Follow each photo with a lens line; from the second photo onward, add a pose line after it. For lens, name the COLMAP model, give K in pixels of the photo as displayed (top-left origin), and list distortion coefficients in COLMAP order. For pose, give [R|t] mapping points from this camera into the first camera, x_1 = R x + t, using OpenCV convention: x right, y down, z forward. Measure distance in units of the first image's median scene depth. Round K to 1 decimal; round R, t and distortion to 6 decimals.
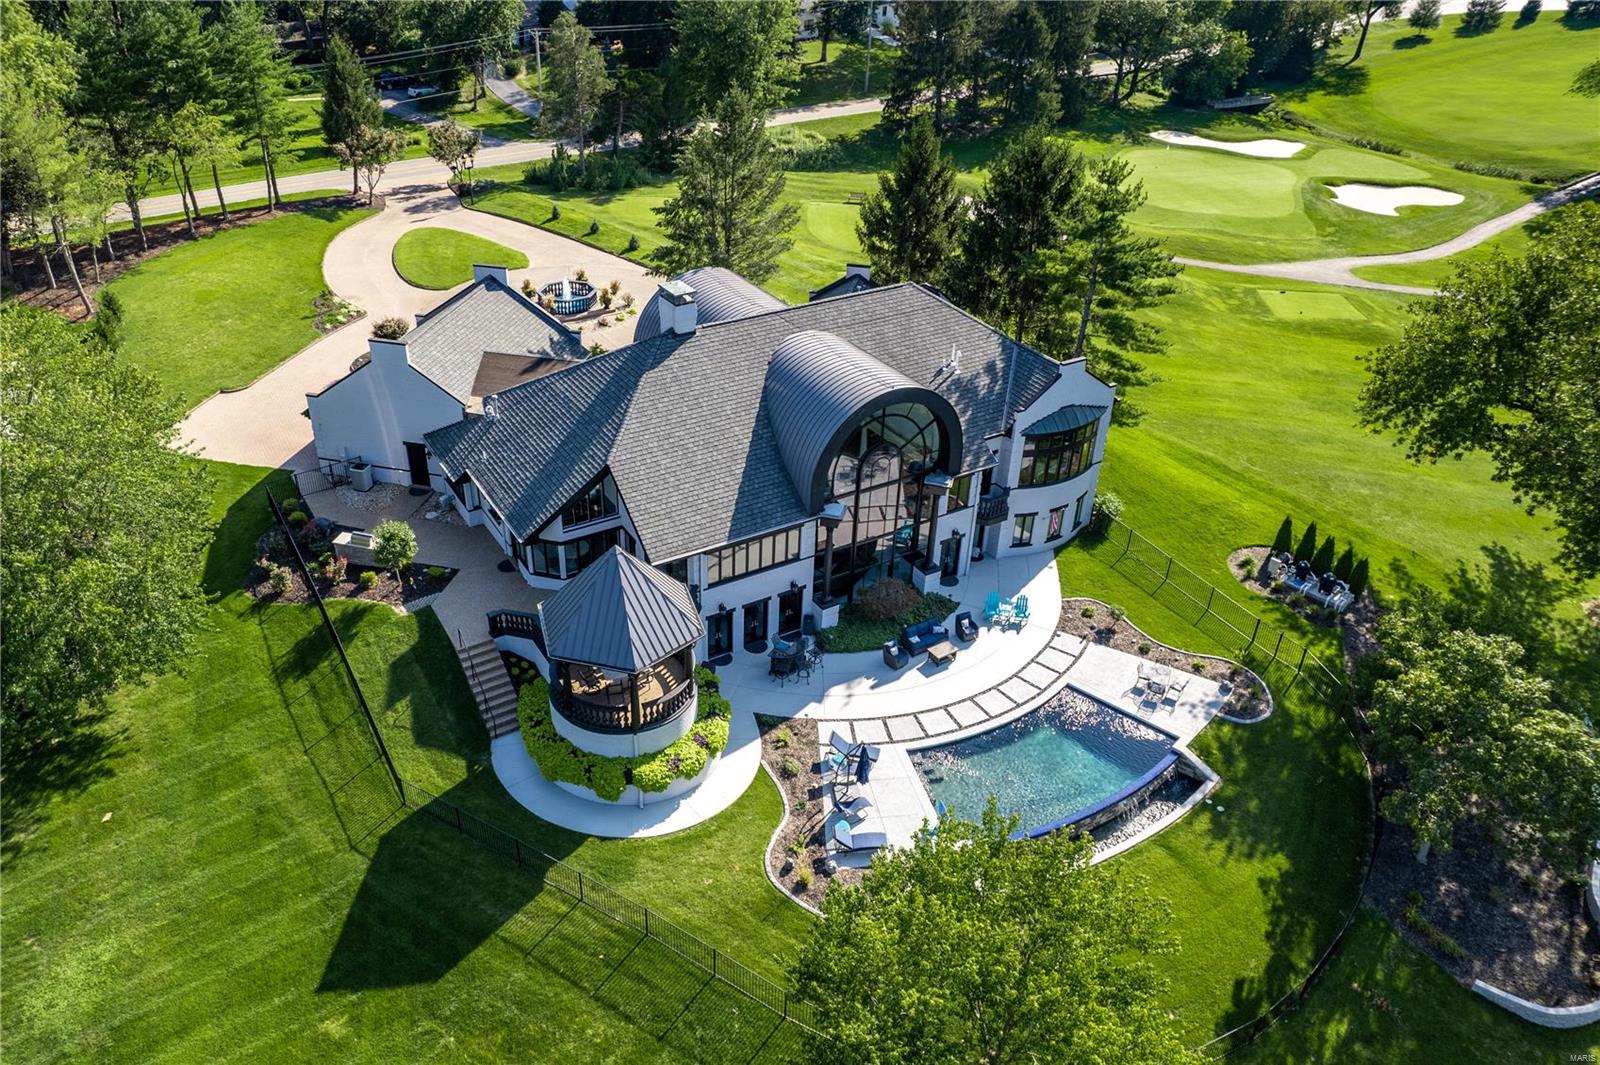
lens RADIAL K [[1152.8, 0, 707.3], [0, 1152.8, 533.8], [0, 0, 1]] dist [-0.055312, 0.003210]
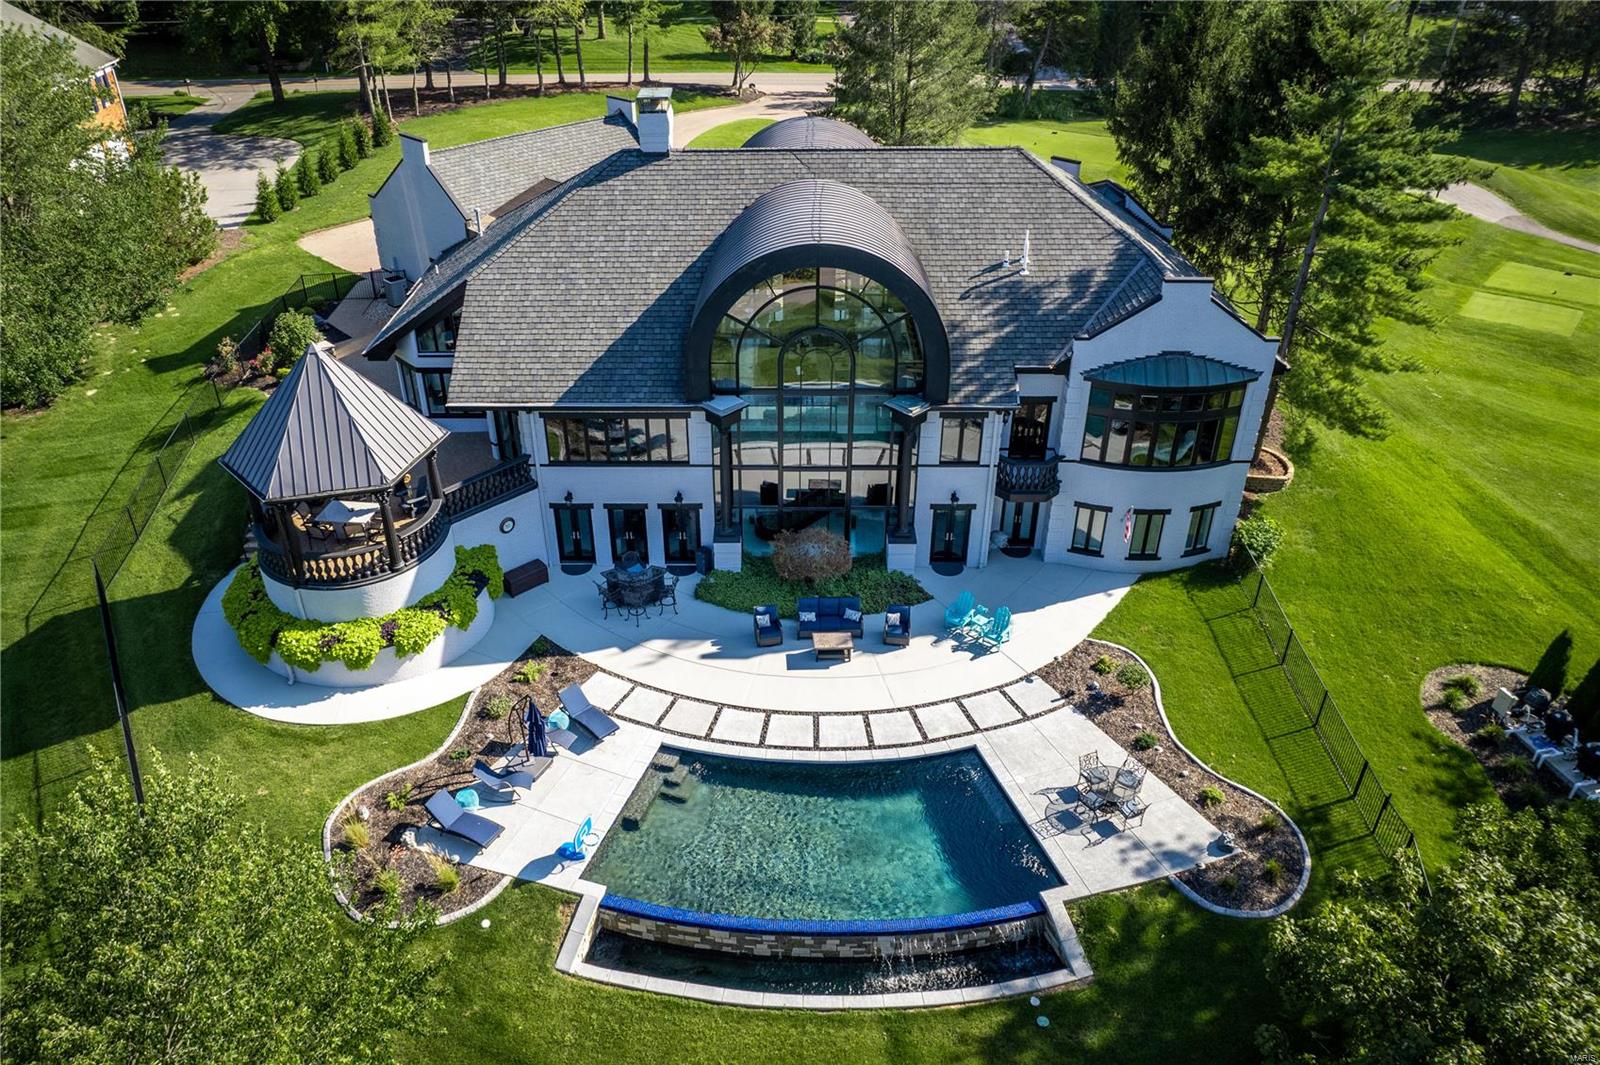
lens RADIAL K [[1116.8, 0, 761.9], [0, 1116.8, 522.1], [0, 0, 1]] dist [-0.072882, 0.060968]
pose [[0.870599, 0.254583, -0.421004, 0.445515], [-0.256228, 0.965121, 0.053757, 0.007546], [0.420005, 0.061072, 0.905465, 0.386589]]
